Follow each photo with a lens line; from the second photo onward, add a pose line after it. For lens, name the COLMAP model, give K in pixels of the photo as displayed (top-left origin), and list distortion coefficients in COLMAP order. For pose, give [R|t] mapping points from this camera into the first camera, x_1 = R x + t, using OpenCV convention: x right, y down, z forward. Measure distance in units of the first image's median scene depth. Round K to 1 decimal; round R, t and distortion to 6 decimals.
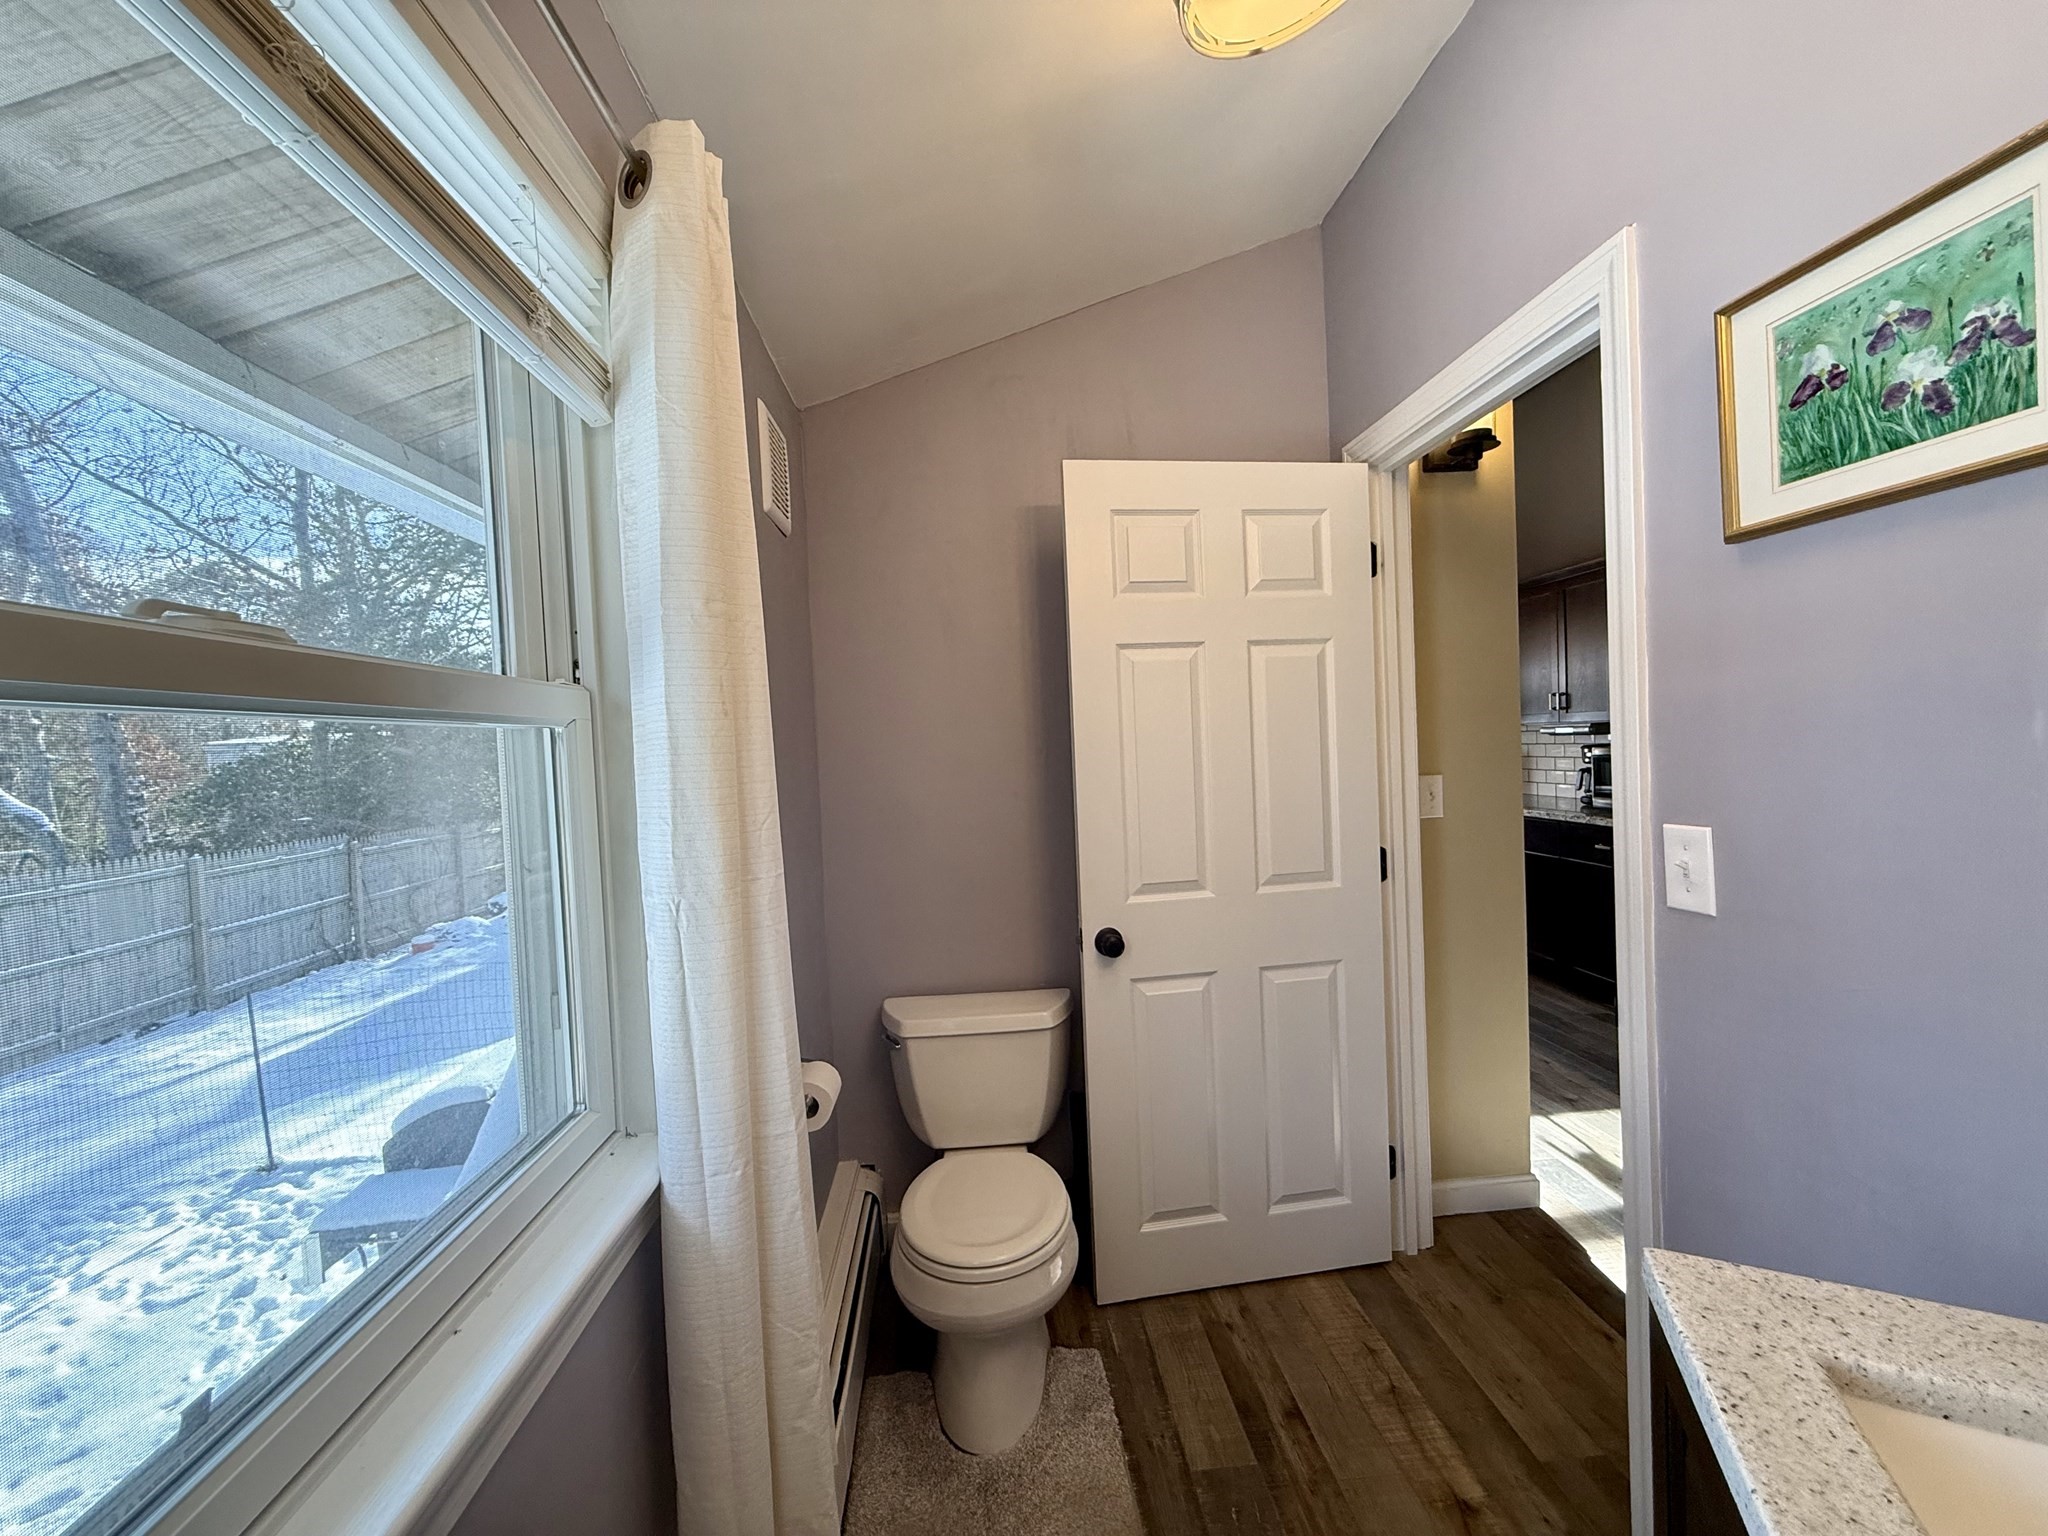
lens RADIAL K [[815.5, 0, 1021.9], [0, 815.5, 772.3], [0, 0, 1]] dist [0.002178, -0.001169]
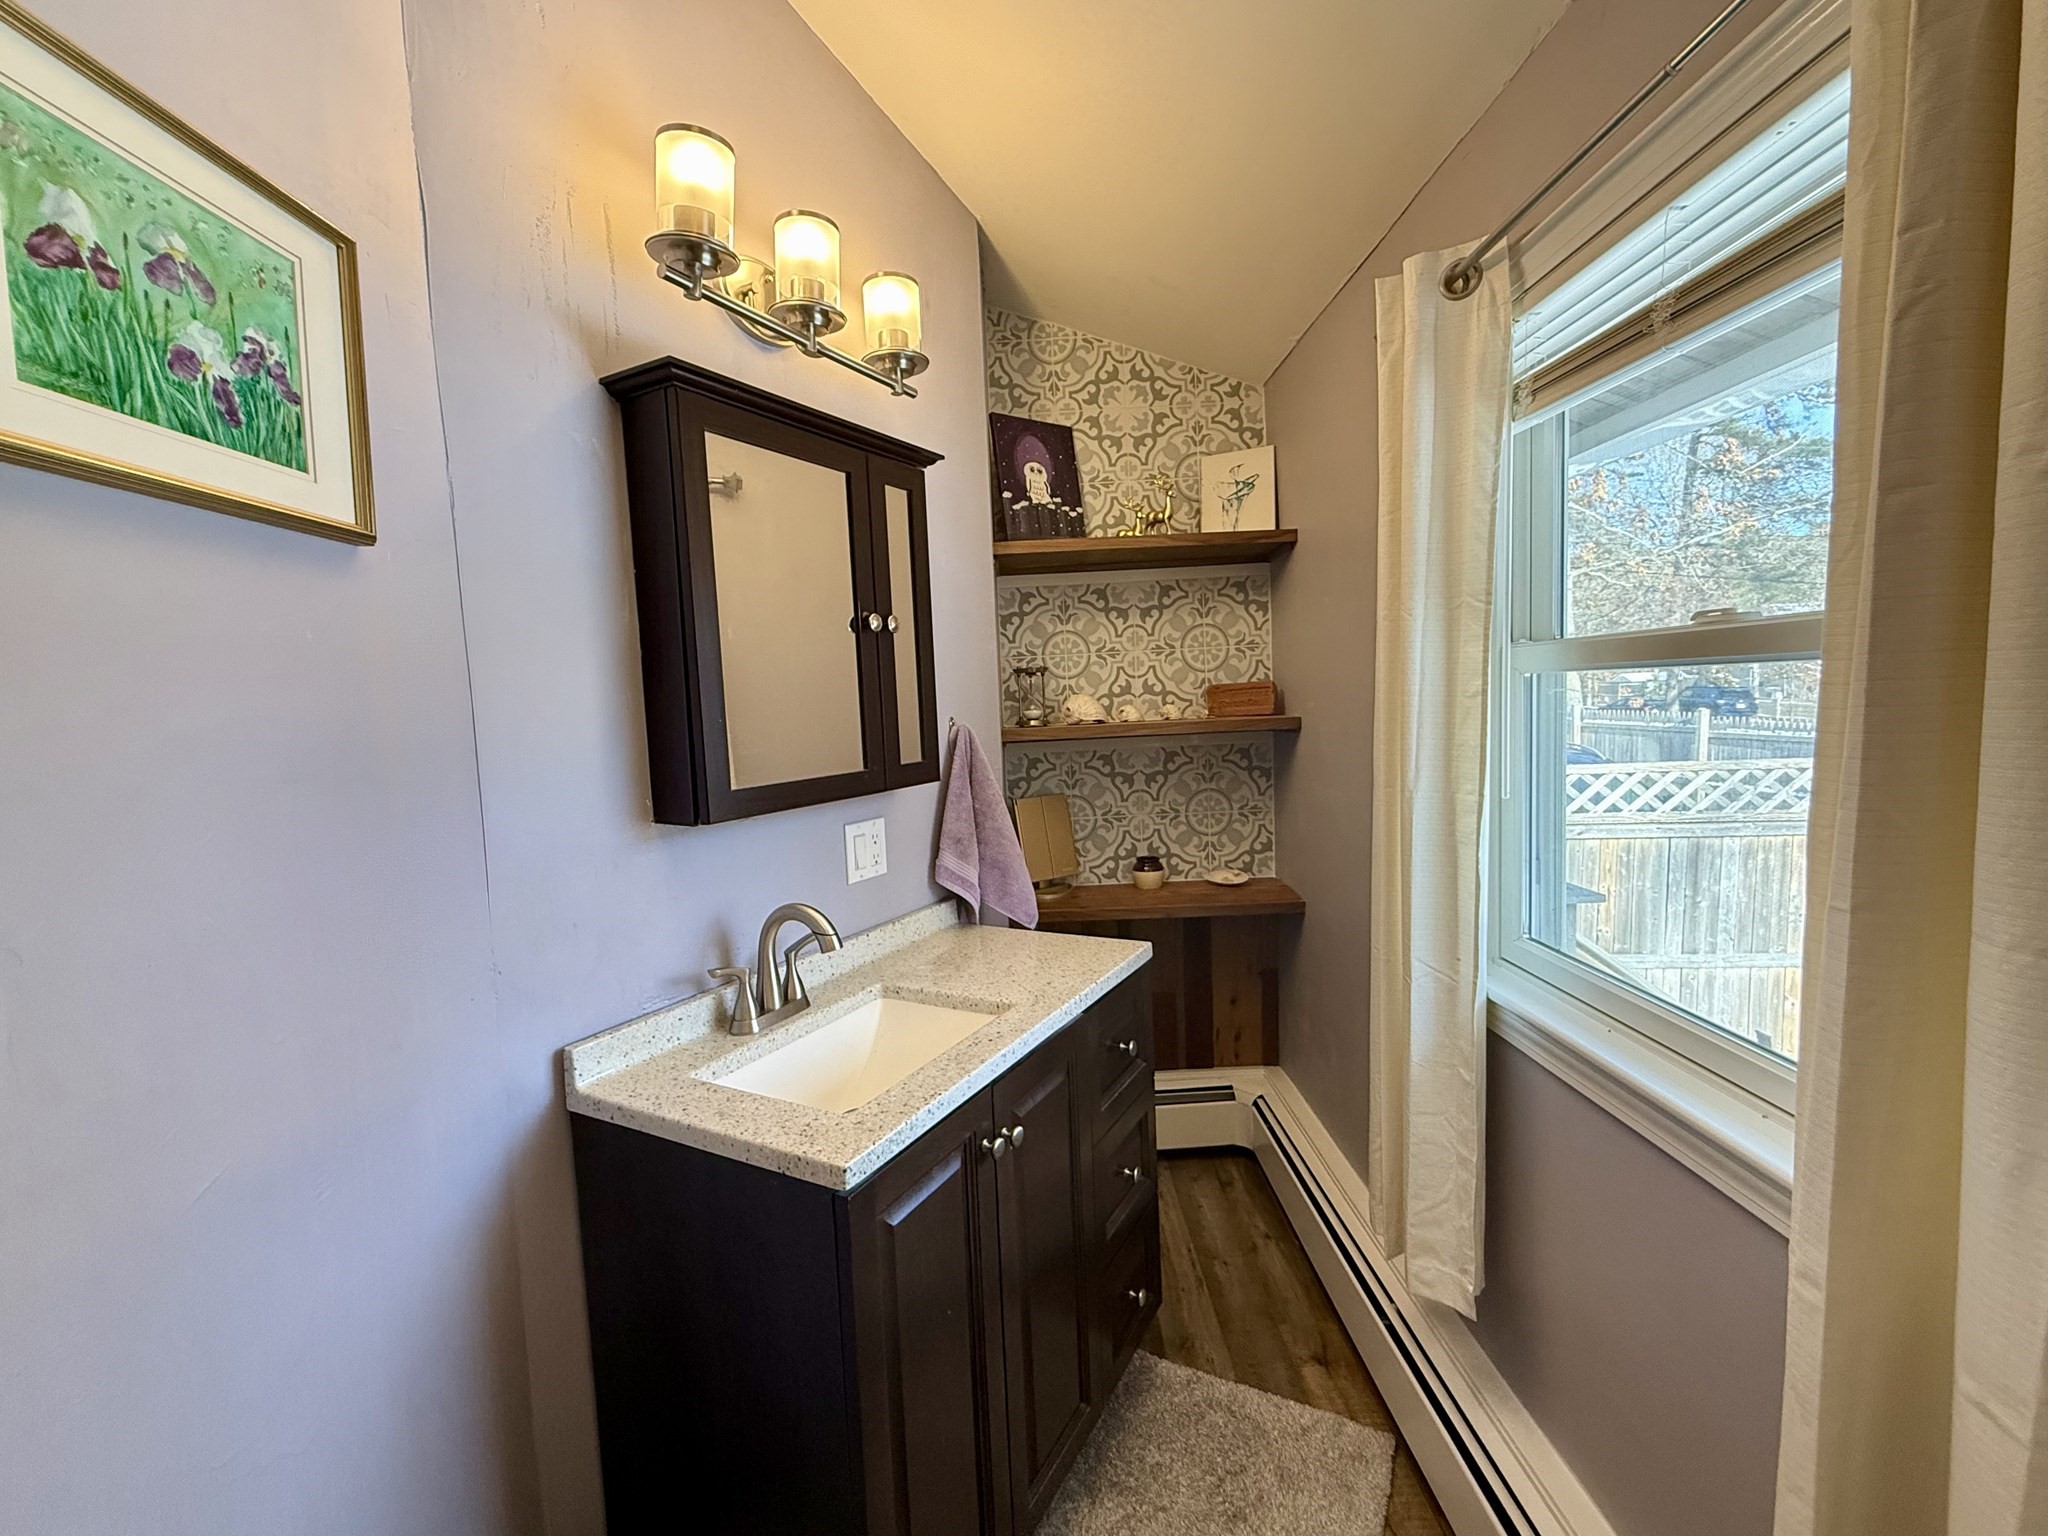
lens RADIAL K [[879.4, 0, 1012.4], [0, 879.4, 770.7], [0, 0, 1]] dist [-0.002691, 0.000754]
pose [[-0.994521, 0.074046, 0.073793, 0.284320], [0.082423, 0.989608, 0.117825, -0.123816], [-0.064302, 0.123262, -0.990289, 1.810157]]
